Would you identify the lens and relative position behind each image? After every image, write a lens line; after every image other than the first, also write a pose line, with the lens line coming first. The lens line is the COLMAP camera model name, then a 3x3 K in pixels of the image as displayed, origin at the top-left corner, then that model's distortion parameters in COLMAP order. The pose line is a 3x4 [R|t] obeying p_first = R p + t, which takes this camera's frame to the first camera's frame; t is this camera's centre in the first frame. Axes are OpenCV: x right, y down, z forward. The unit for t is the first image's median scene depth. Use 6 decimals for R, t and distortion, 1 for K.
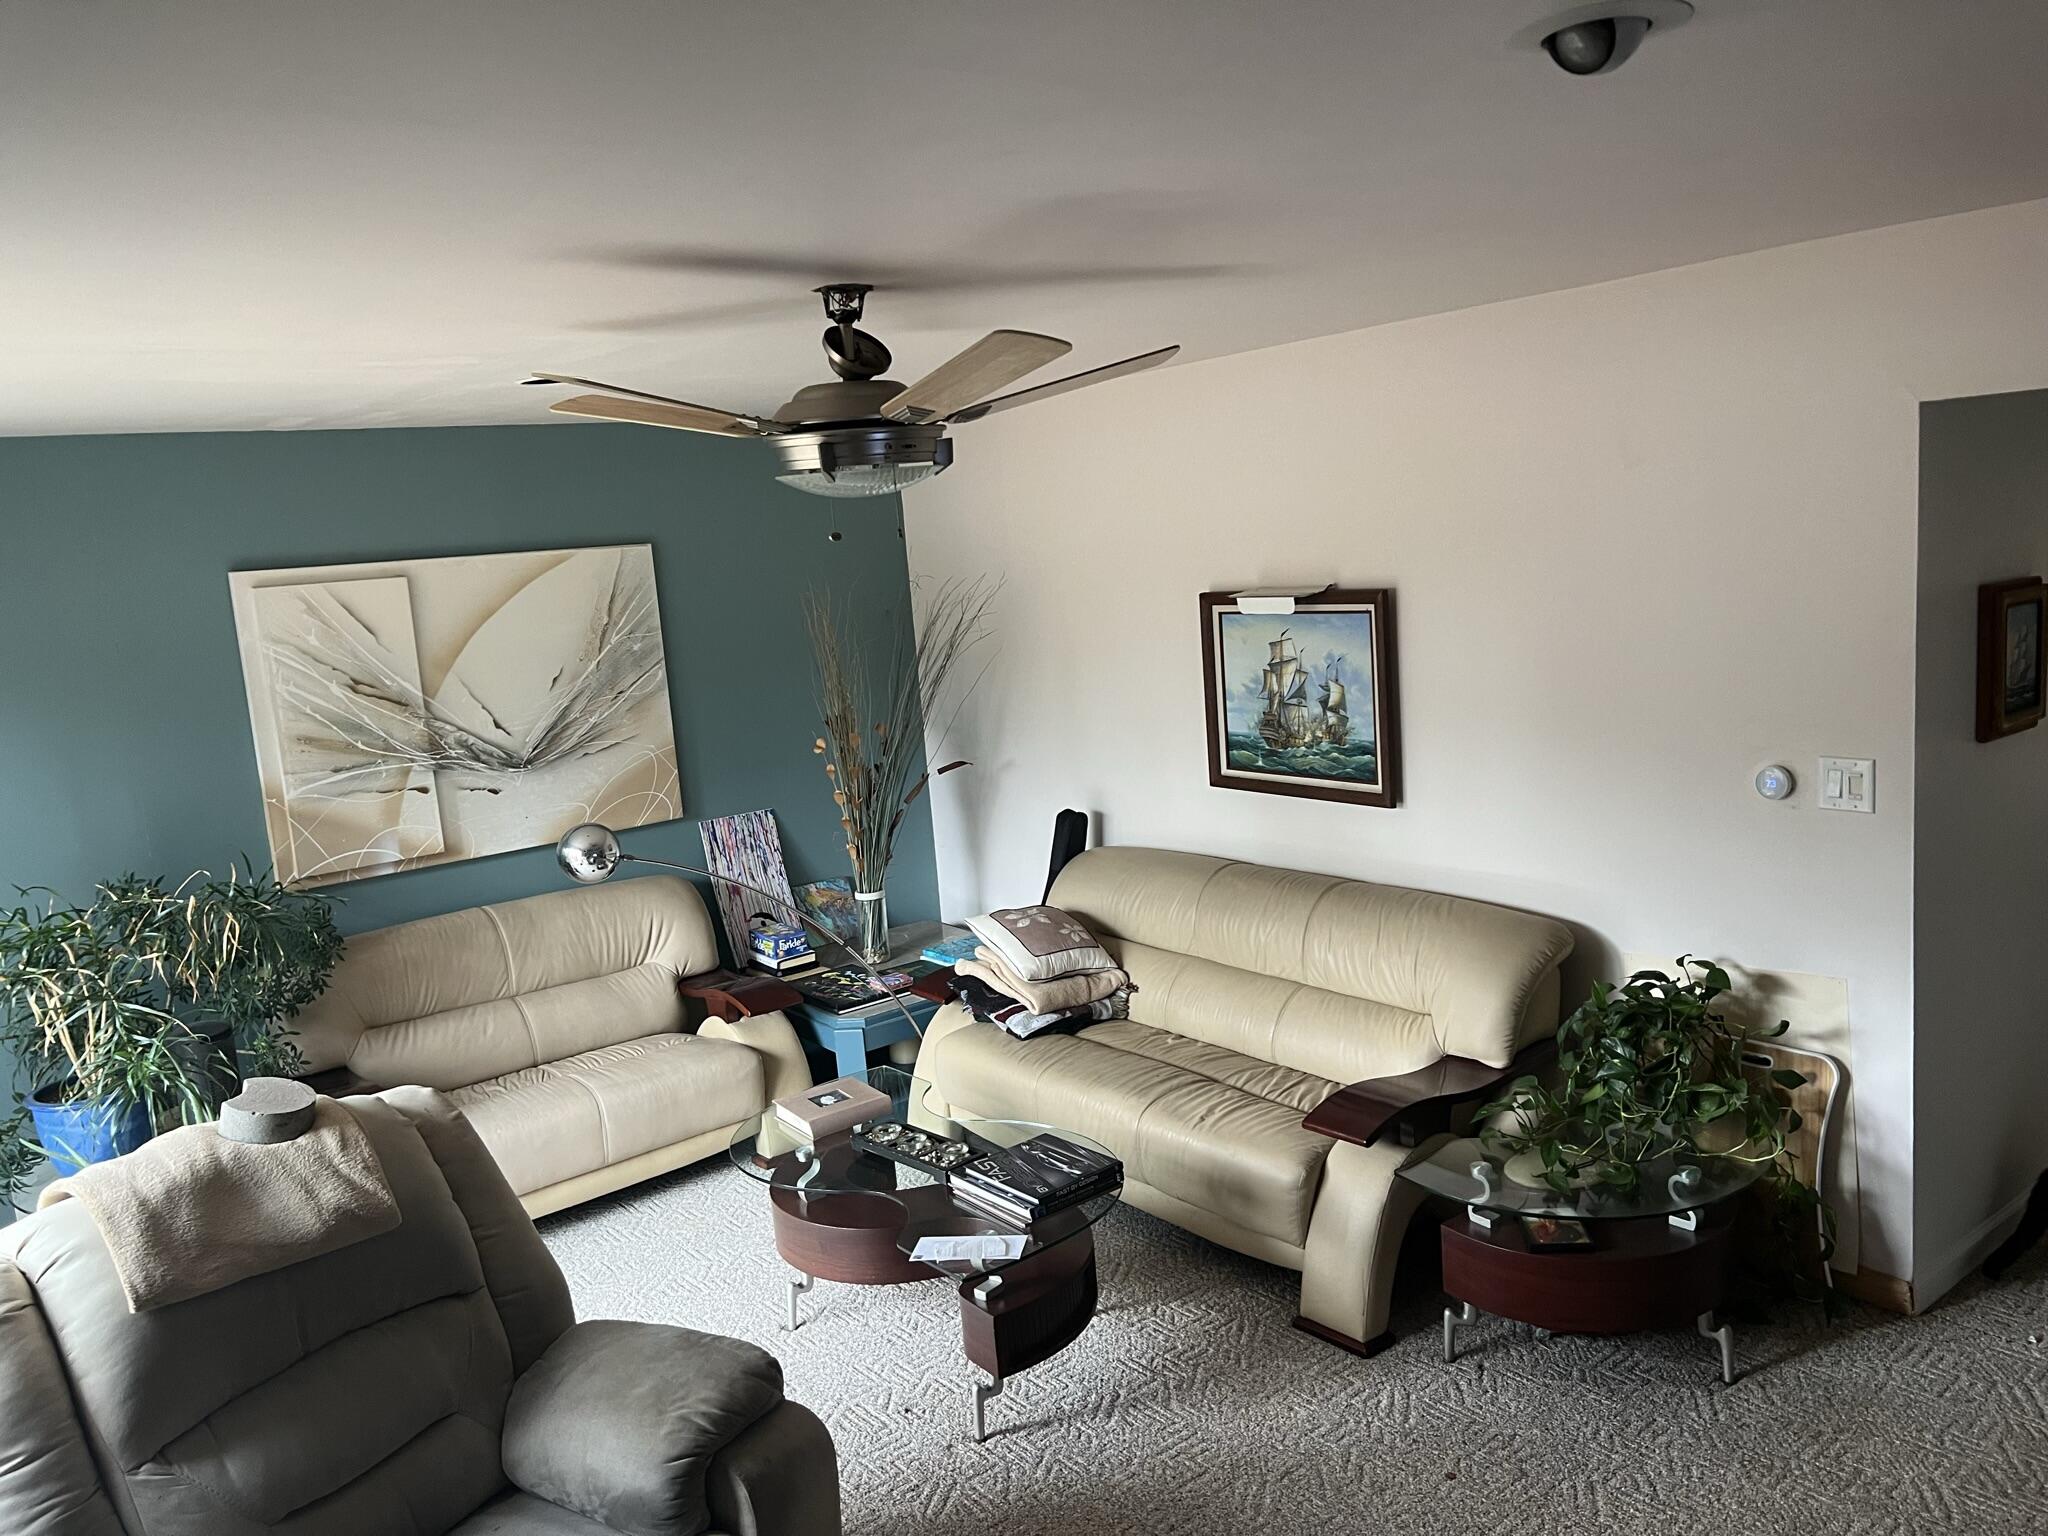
lens RADIAL K [[1543.2, 0, 1031.4], [0, 1543.2, 759.3], [0, 0, 1]] dist [0.035669, -0.027193]
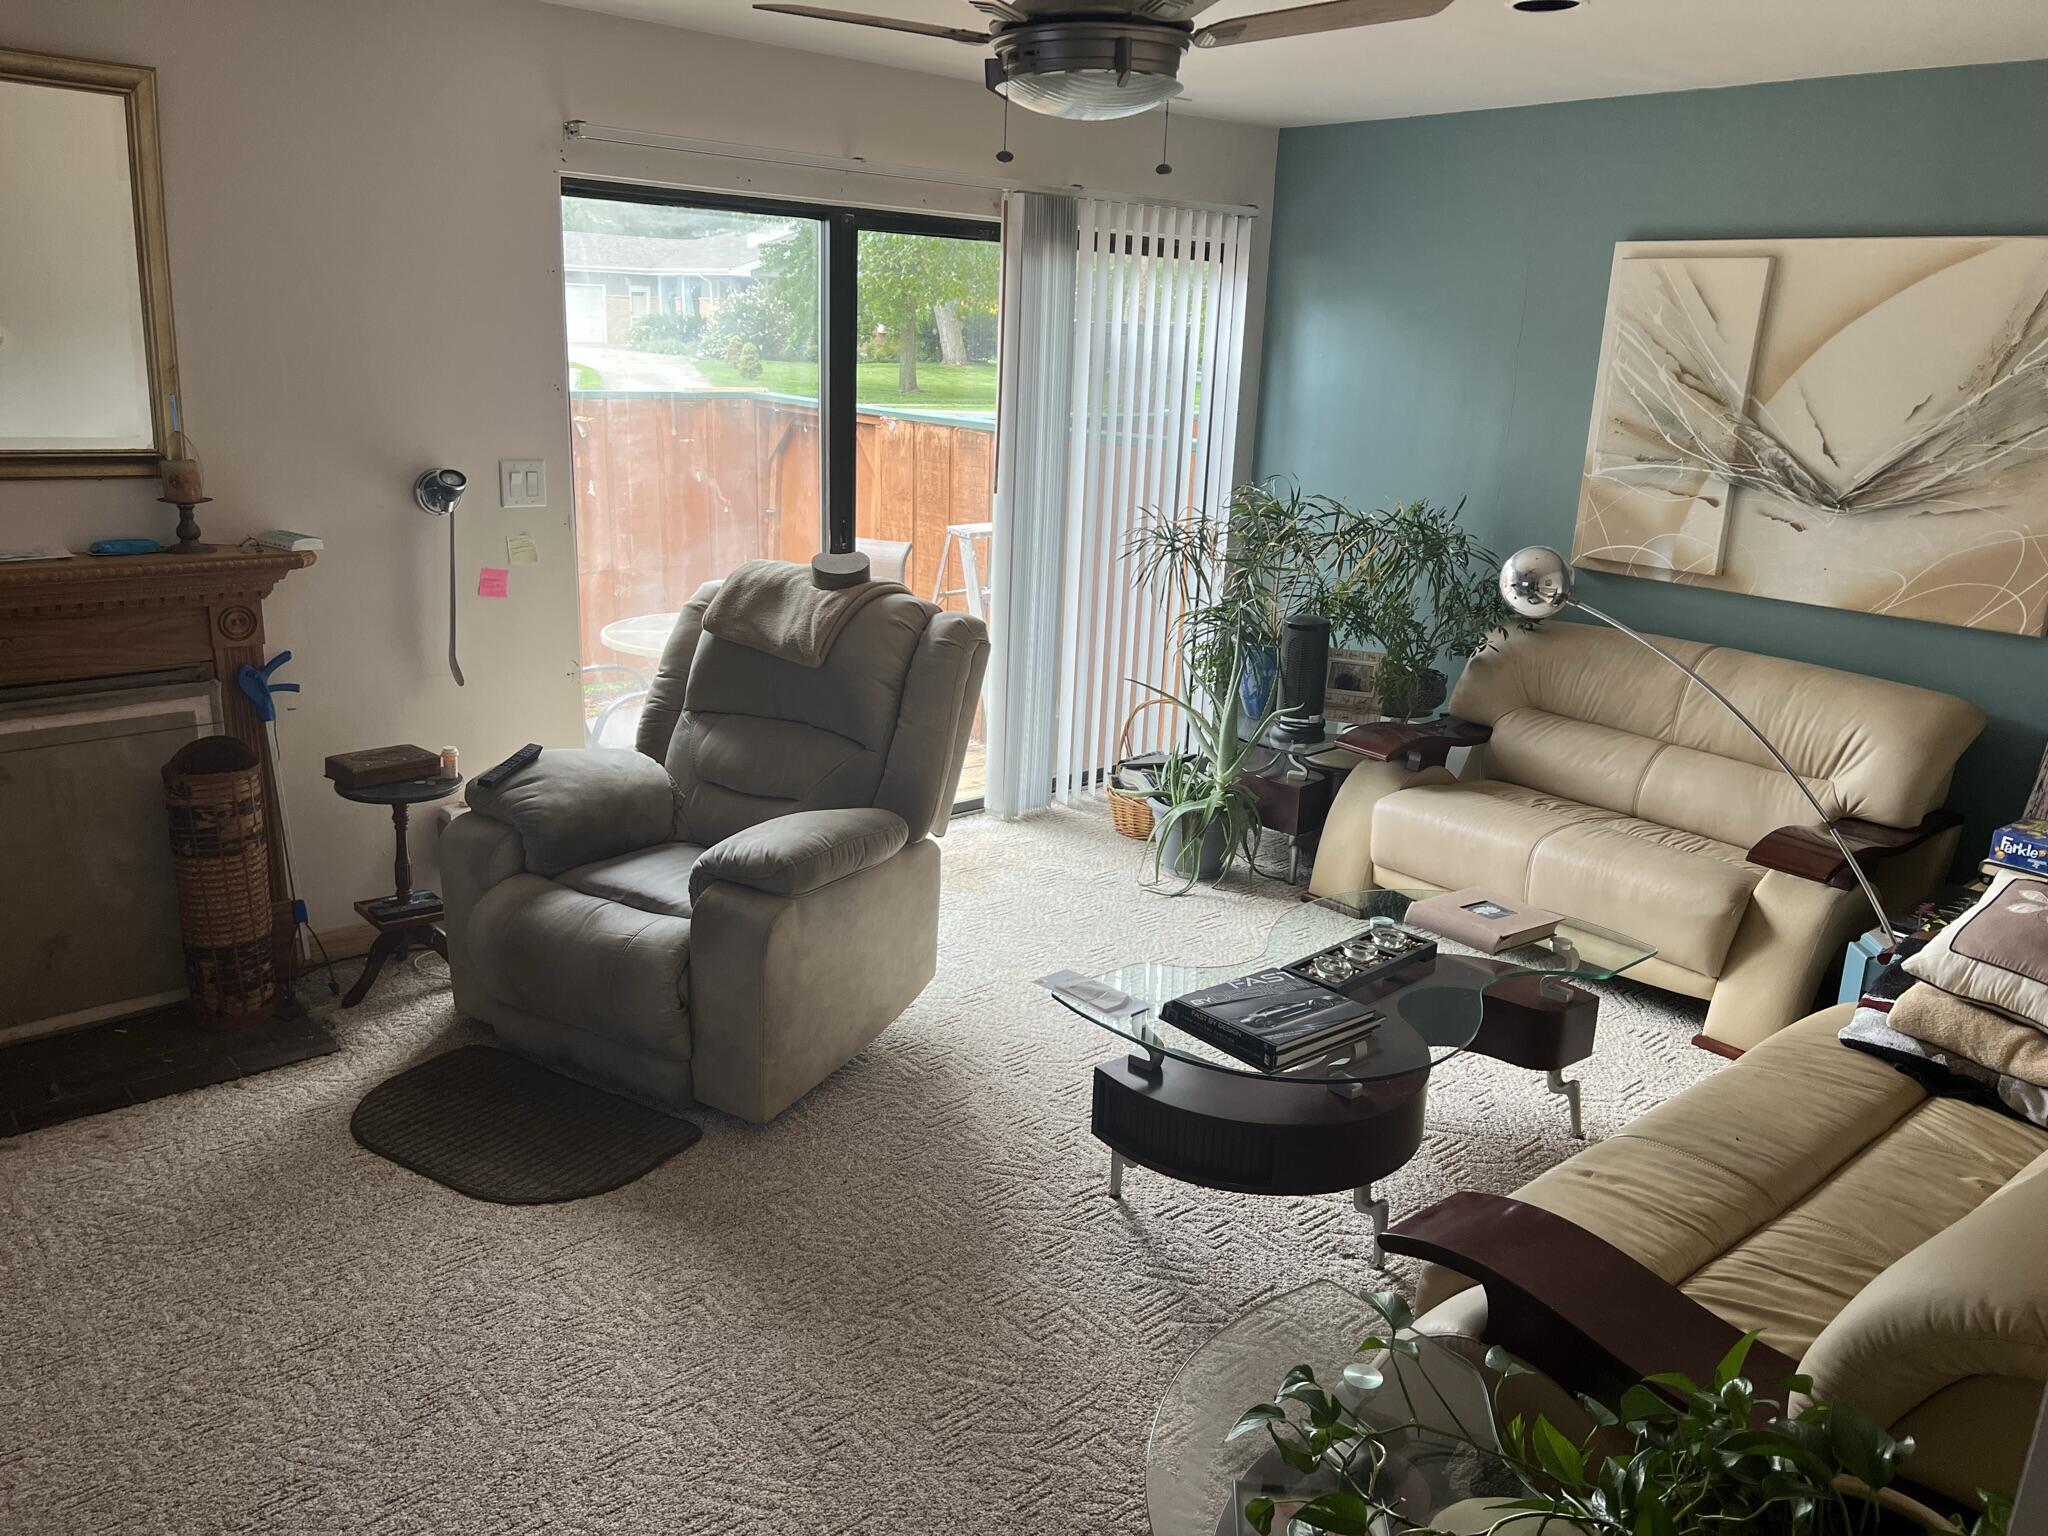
lens RADIAL K [[1543.2, 0, 1019.9], [0, 1543.2, 760.0], [0, 0, 1]] dist [0.035669, -0.027193]
pose [[0.032438, 0.350351, -0.936056, 0.526305], [-0.184853, 0.922495, 0.338870, -0.078219], [0.982231, 0.162041, 0.094687, 0.566386]]
